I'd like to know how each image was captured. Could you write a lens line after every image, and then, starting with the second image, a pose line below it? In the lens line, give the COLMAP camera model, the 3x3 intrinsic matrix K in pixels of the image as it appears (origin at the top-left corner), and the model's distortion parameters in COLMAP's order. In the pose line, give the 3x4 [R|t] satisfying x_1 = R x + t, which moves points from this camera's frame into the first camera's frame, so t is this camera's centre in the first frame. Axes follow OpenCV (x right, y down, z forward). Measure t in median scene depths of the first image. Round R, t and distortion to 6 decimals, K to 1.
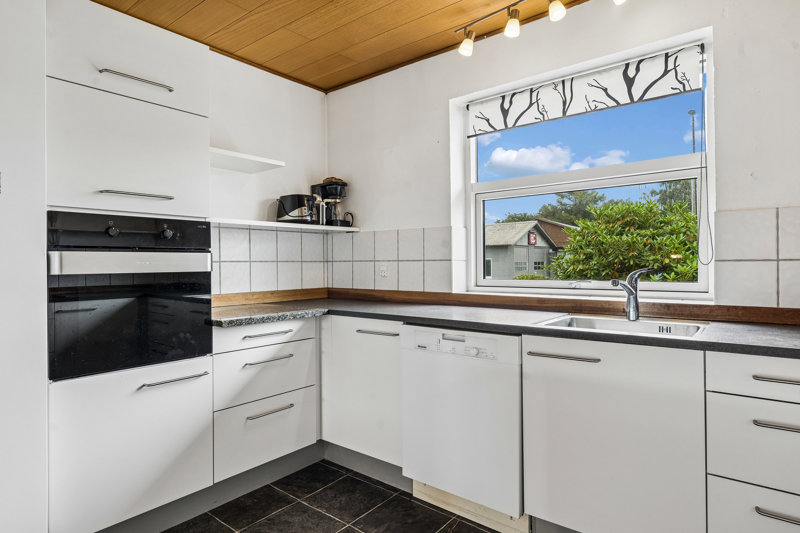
lens RADIAL K [[452.7, 0, 401.5], [0, 452.7, 264.6], [0, 0, 1]] dist [0.001796, 0.000274]
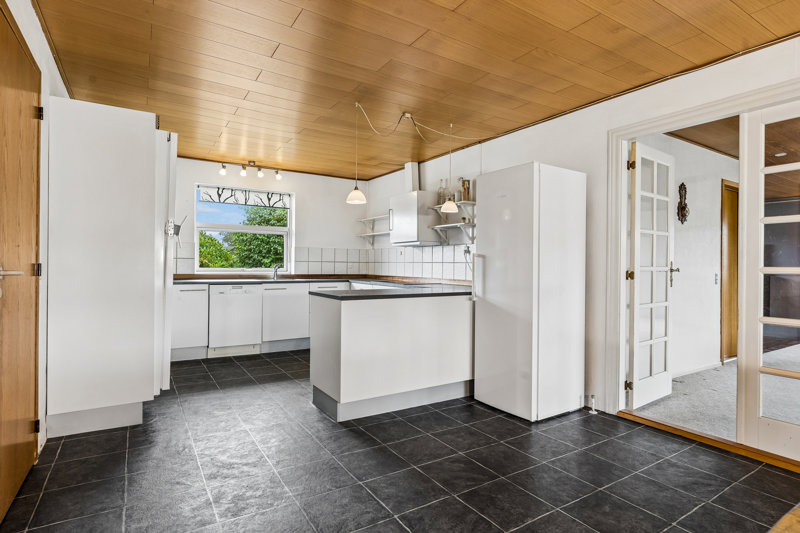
lens RADIAL K [[421.0, 0, 400.0], [0, 421.0, 265.1], [0, 0, 1]] dist [0.003661, 0.000979]
pose [[0.336418, 0.013557, 0.941615, -1.614733], [-0.014417, 0.999853, -0.009245, 0.028959], [-0.941602, -0.010465, 0.336564, -0.649092]]
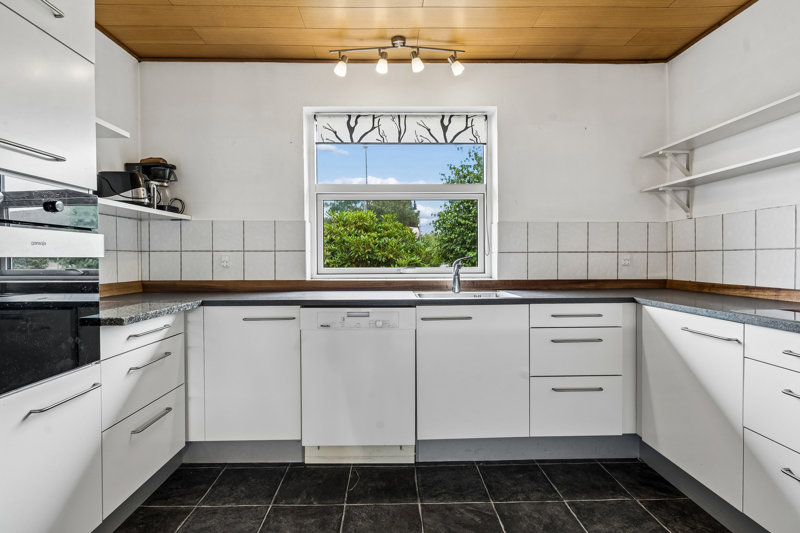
lens RADIAL K [[403.1, 0, 401.9], [0, 403.1, 264.8], [0, 0, 1]] dist [-0.003744, -0.000004]
pose [[0.766588, -0.005451, 0.642117, -0.392089], [-0.000161, 0.999962, 0.008681, 0.017887], [-0.642140, -0.006758, 0.766558, 0.094230]]
